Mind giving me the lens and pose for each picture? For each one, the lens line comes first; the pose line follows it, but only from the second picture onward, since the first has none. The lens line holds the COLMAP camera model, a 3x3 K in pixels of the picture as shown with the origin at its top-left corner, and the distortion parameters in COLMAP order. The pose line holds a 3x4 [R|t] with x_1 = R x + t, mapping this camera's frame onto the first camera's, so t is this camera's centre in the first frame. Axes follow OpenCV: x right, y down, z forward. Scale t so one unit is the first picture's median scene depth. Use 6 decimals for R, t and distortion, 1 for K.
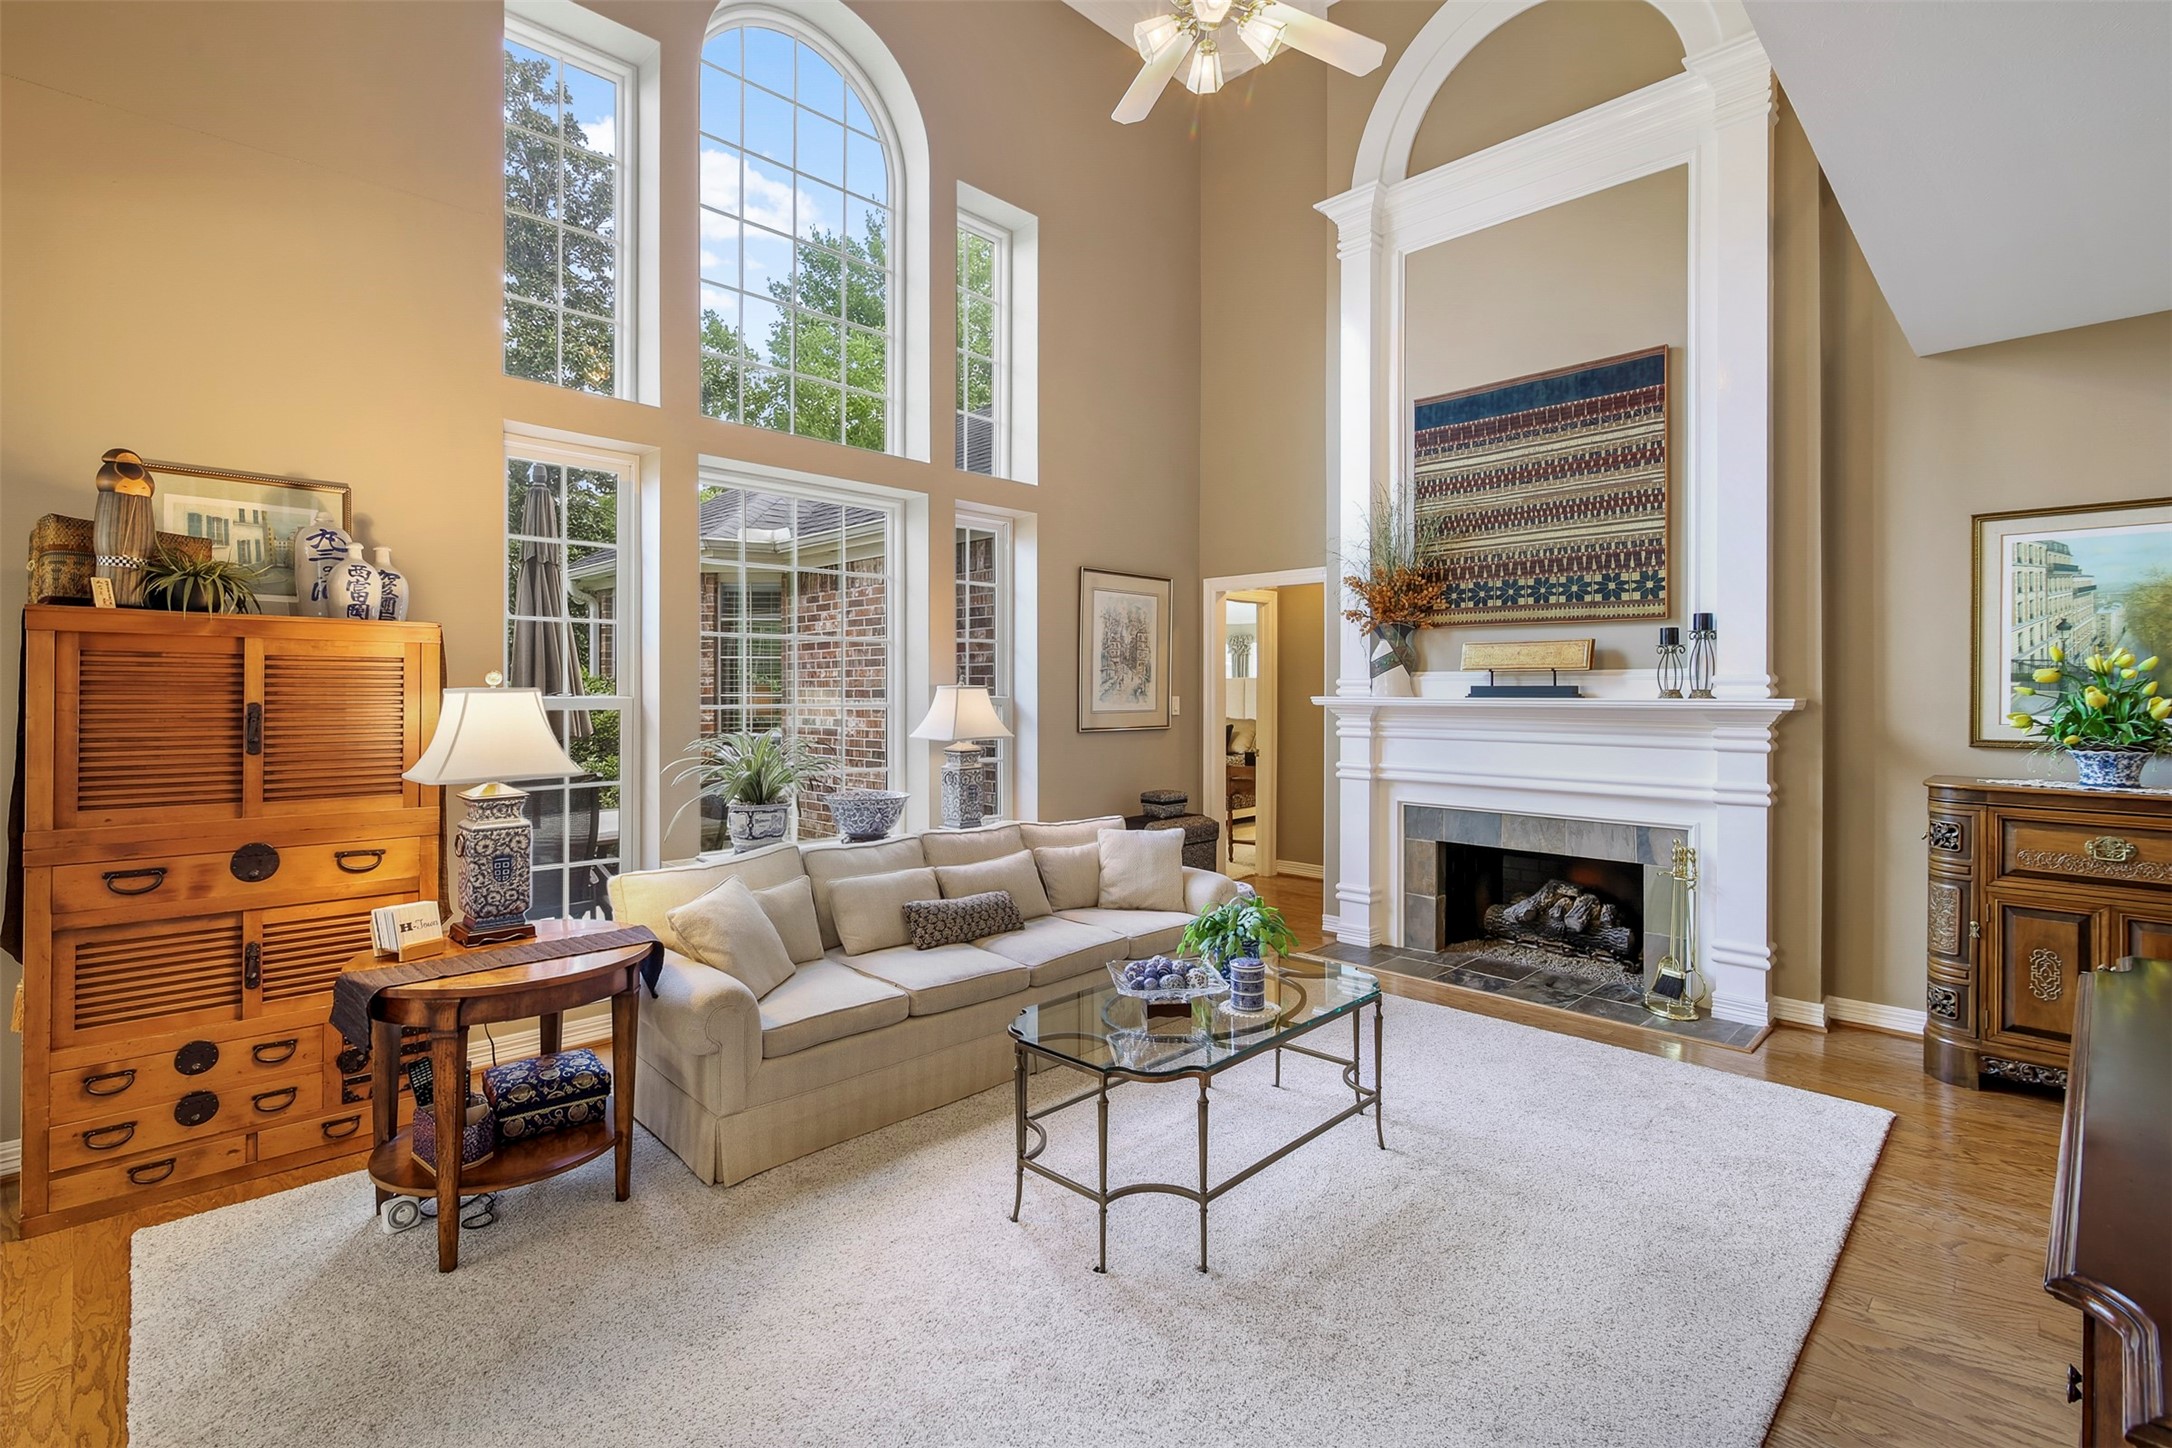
lens RADIAL K [[999.3, 0, 1096.8], [0, 999.3, 678.9], [0, 0, 1]] dist [0.000136, -0.000002]
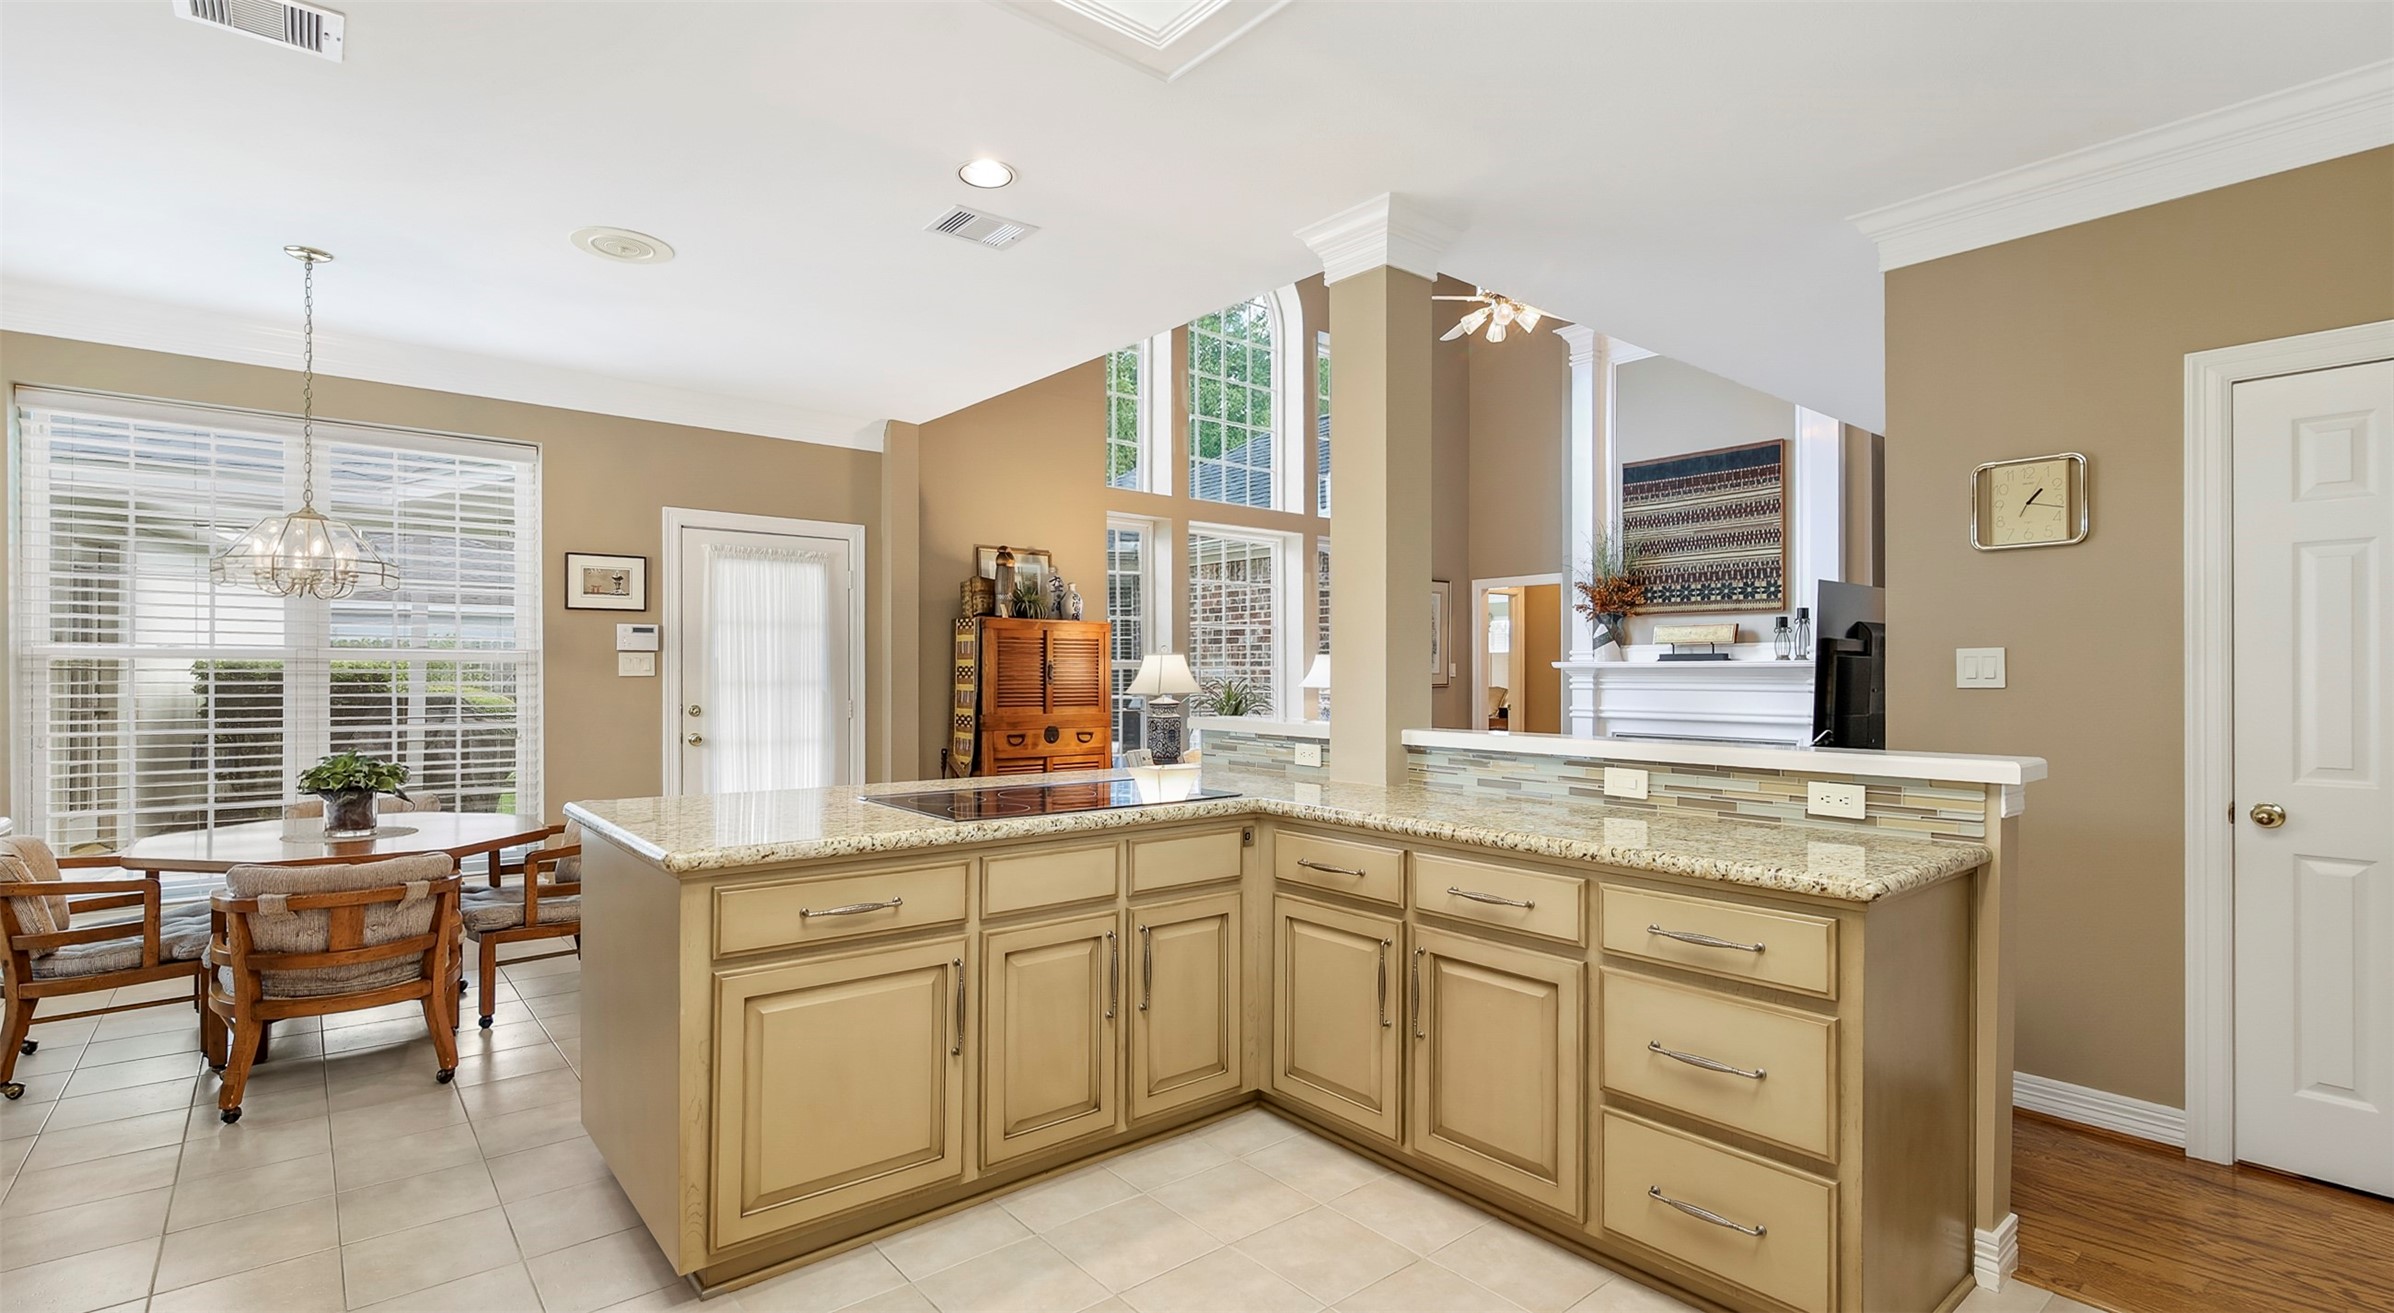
lens RADIAL K [[1081.6, 0, 1197.0], [0, 1081.6, 656.5], [0, 0, 1]] dist [-0.000020, -0.000050]
pose [[0.995038, -0.003222, -0.099448, -0.165511], [0.003068, 0.999994, -0.001698, 0.011288], [0.099453, 0.001385, 0.995041, -0.714737]]
